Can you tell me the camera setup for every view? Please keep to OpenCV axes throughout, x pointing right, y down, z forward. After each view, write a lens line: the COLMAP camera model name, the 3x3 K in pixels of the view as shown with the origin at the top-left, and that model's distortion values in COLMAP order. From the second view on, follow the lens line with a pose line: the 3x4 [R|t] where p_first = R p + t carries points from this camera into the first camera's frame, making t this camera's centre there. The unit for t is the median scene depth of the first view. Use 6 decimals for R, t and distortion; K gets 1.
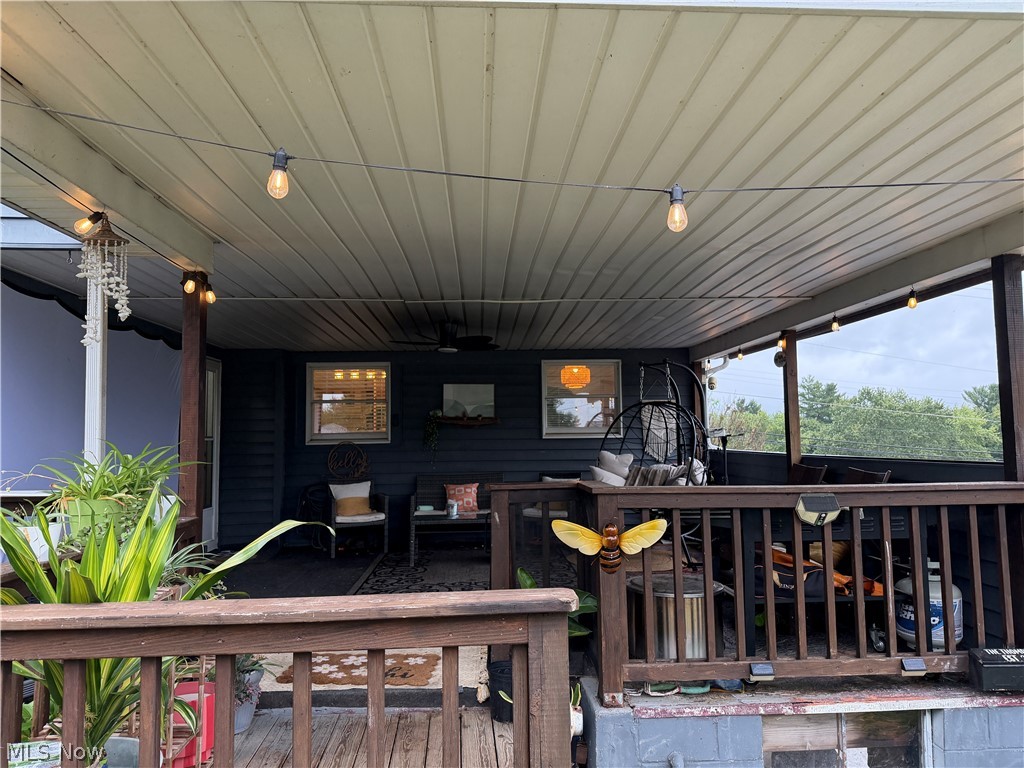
lens RADIAL K [[702.7, 0, 515.4], [0, 702.7, 383.9], [0, 0, 1]] dist [0.043909, -0.060014]
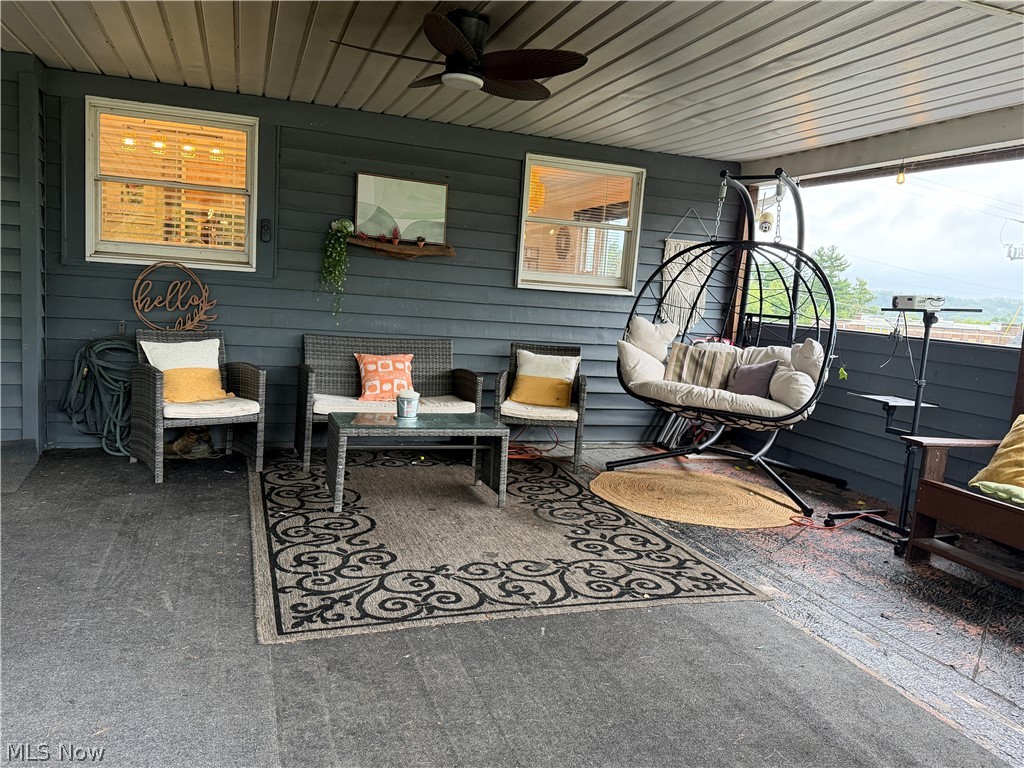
lens RADIAL K [[789.5, 0, 508.6], [0, 789.5, 387.2], [0, 0, 1]] dist [0.047607, -0.009413]
pose [[0.962063, 0.047125, 0.268727, -0.151313], [-0.101610, 0.975999, 0.192619, 0.031818], [-0.253200, -0.212617, 0.943760, 0.343438]]
